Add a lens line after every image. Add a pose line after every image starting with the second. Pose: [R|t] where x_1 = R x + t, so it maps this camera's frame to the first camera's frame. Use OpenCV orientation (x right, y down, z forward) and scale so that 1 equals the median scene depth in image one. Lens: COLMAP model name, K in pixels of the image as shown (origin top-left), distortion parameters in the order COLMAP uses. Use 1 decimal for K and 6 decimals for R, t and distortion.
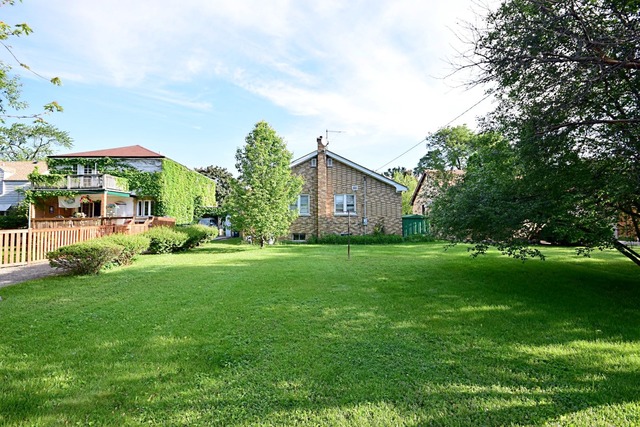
lens RADIAL K [[321.9, 0, 320.0], [0, 321.9, 213.5], [0, 0, 1]] dist [-0.021455, -0.000132]
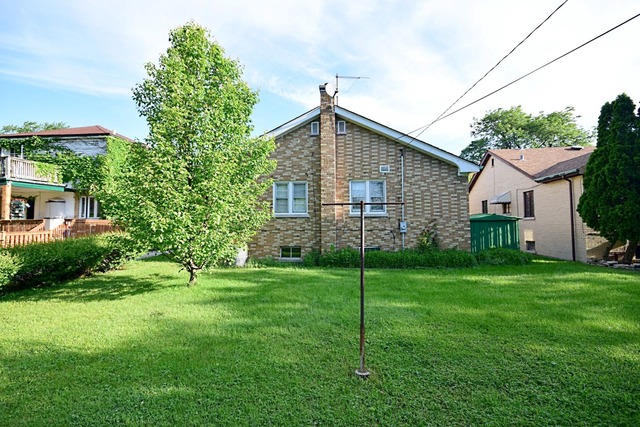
lens RADIAL K [[311.4, 0, 320.6], [0, 311.4, 211.3], [0, 0, 1]] dist [0.009398, 0.000195]
pose [[0.994980, -0.005821, -0.099903, 0.048872], [0.004913, 0.999944, -0.009340, 0.001947], [0.099952, 0.008802, 0.994953, 0.425796]]
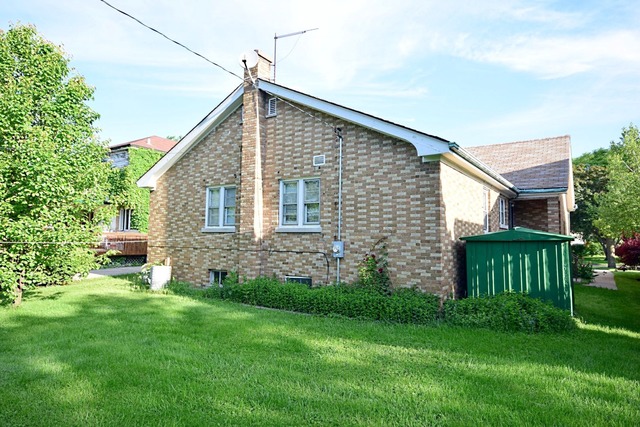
lens RADIAL K [[408.1, 0, 305.8], [0, 408.1, 209.0], [0, 0, 1]] dist [0.019022, 0.000084]
pose [[0.814302, -0.028560, -0.579738, 0.379217], [0.006368, 0.999168, -0.040279, -0.001382], [0.580406, 0.029107, 0.813807, 0.591257]]
